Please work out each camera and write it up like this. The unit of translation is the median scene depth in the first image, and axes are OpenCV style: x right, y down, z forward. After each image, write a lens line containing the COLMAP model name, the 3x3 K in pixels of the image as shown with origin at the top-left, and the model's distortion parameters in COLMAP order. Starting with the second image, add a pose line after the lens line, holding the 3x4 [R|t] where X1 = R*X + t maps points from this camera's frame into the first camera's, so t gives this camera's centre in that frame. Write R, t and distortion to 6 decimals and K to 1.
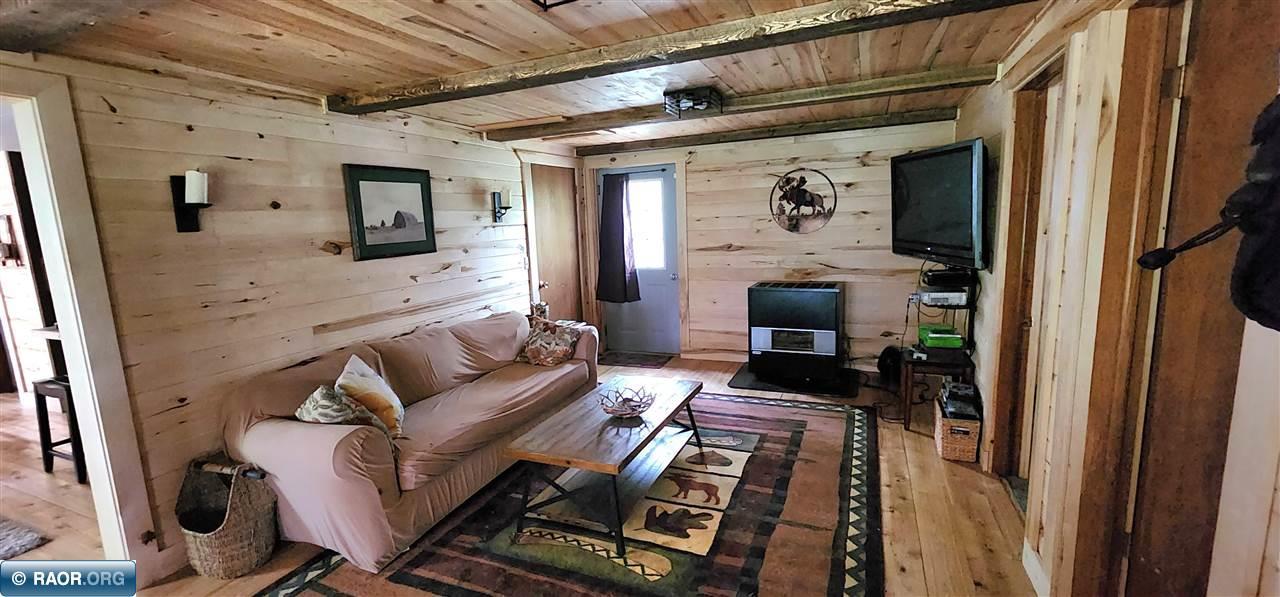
lens RADIAL K [[528.8, 0, 641.4], [0, 528.8, 302.2], [0, 0, 1]] dist [0.001493, -0.000268]
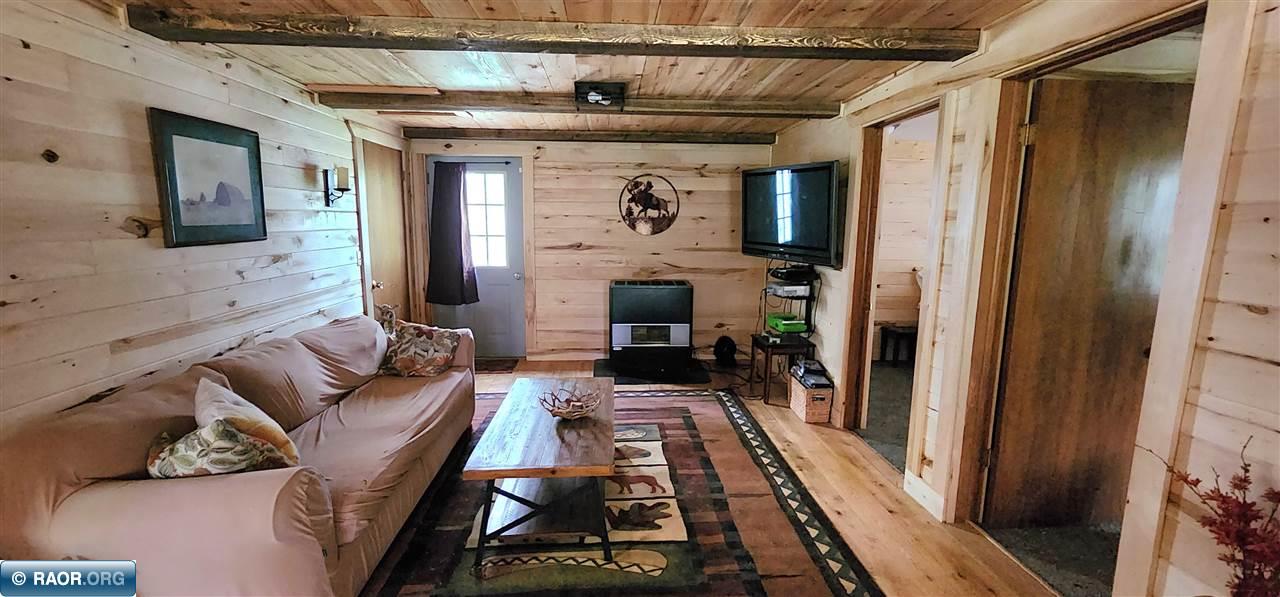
lens RADIAL K [[528.8, 0, 641.4], [0, 528.8, 302.2], [0, 0, 1]] dist [0.001493, -0.000268]
pose [[0.891133, -0.021958, 0.453211, -0.269549], [0.026100, 0.999655, -0.002886, 0.012030], [-0.452991, 0.014401, 0.891399, 0.078319]]
